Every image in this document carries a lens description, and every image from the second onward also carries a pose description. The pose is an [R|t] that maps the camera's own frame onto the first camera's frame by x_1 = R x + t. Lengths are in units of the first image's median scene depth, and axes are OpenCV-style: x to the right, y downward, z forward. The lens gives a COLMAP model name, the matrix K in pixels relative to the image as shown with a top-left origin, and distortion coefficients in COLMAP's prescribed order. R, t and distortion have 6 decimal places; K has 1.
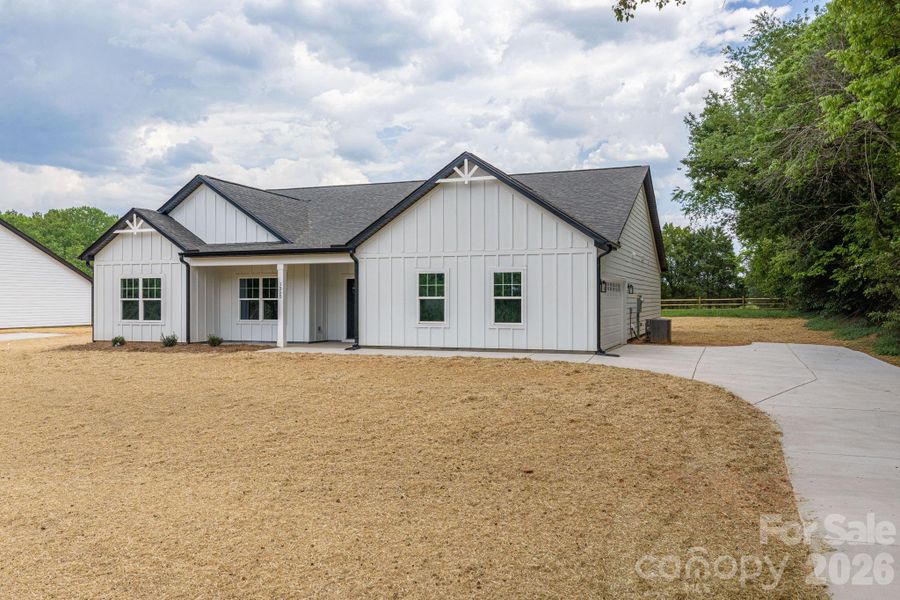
lens RADIAL K [[744.7, 0, 451.7], [0, 744.7, 302.5], [0, 0, 1]] dist [0.018907, 0.003021]
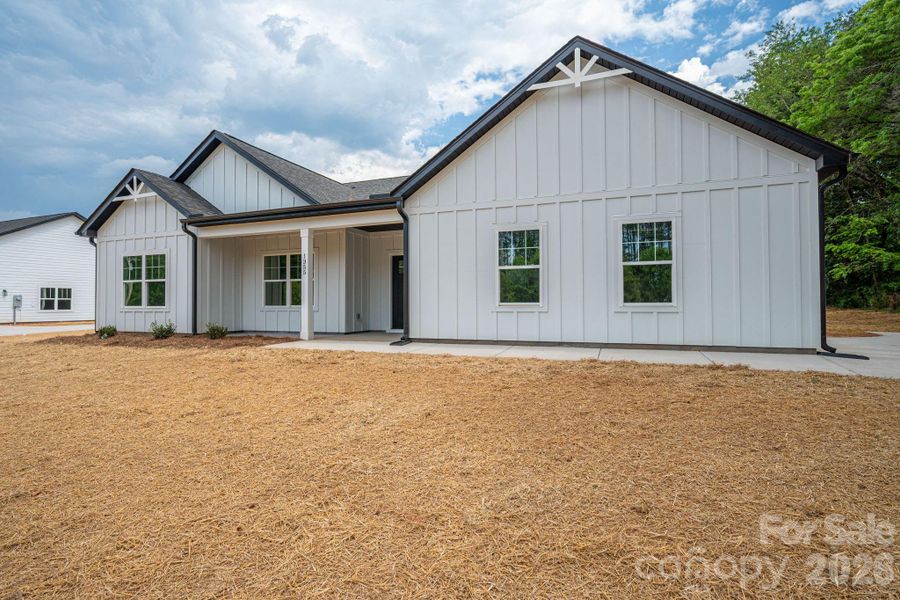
lens RADIAL K [[462.0, 0, 451.6], [0, 462.0, 297.6], [0, 0, 1]] dist [-0.005045, 0.000524]
pose [[0.999887, -0.002664, -0.014794, -0.072833], [0.002405, 0.999844, -0.017510, 0.025230], [0.014839, 0.017473, 0.999737, 0.523476]]
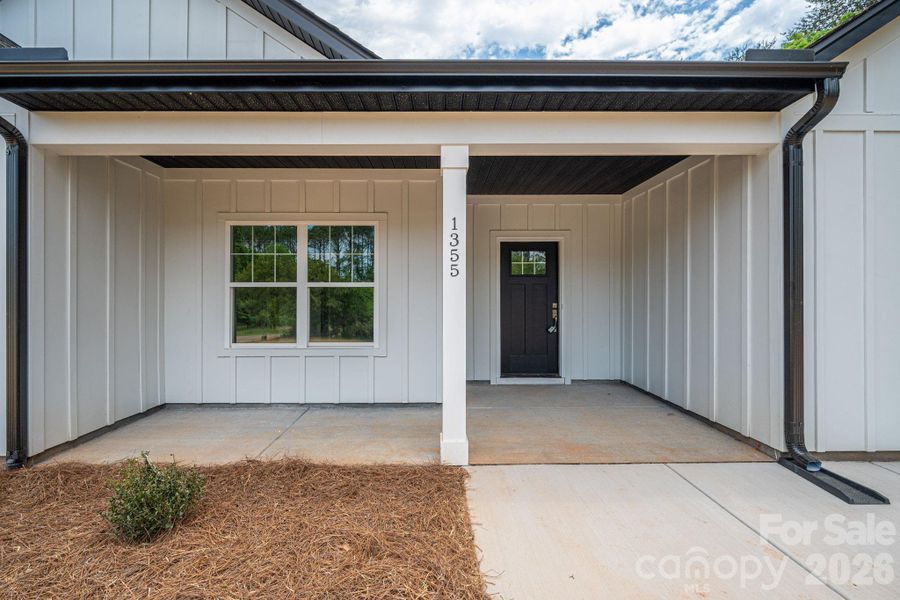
lens RADIAL K [[383.1, 0, 444.4], [0, 383.1, 294.7], [0, 0, 1]] dist [-0.000758, -0.000716]
pose [[0.932388, -0.000322, 0.361459, -0.275006], [0.001262, 0.999996, -0.002366, 0.000732], [-0.361457, 0.002662, 0.932385, 0.853919]]
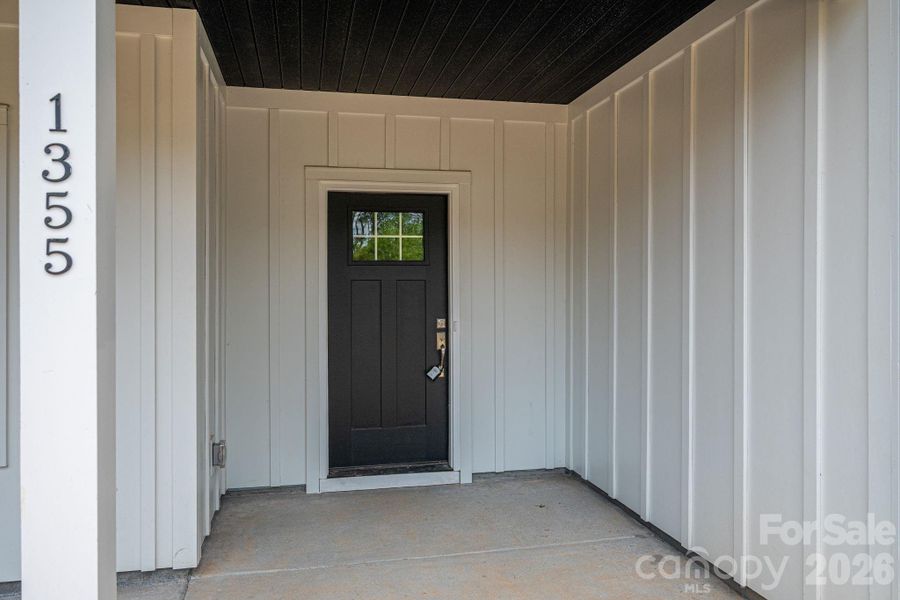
lens RADIAL K [[632.1, 0, 427.4], [0, 632.1, 290.7], [0, 0, 1]] dist [-0.007663, -0.002564]
pose [[0.846423, -0.003804, 0.532498, -0.226883], [0.002832, 0.999992, 0.002643, -0.004180], [-0.532504, -0.000730, 0.846427, 0.893349]]
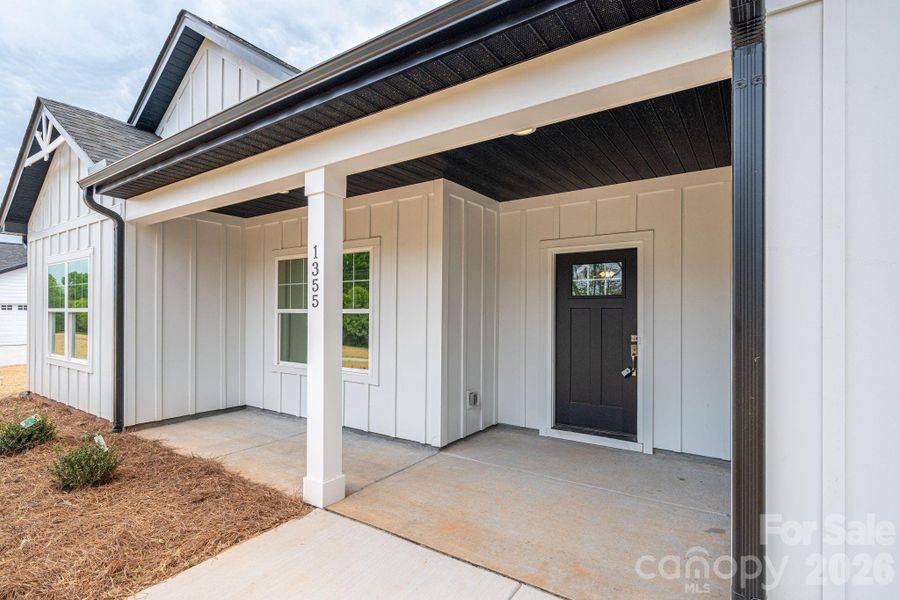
lens RADIAL K [[430.4, 0, 441.3], [0, 430.4, 312.0], [0, 0, 1]] dist [0.000238, -0.000227]
pose [[0.973095, 0.005026, -0.230348, -0.151651], [-0.005889, 0.999978, -0.003061, -0.004102], [0.230327, 0.004335, 0.973104, 0.847468]]
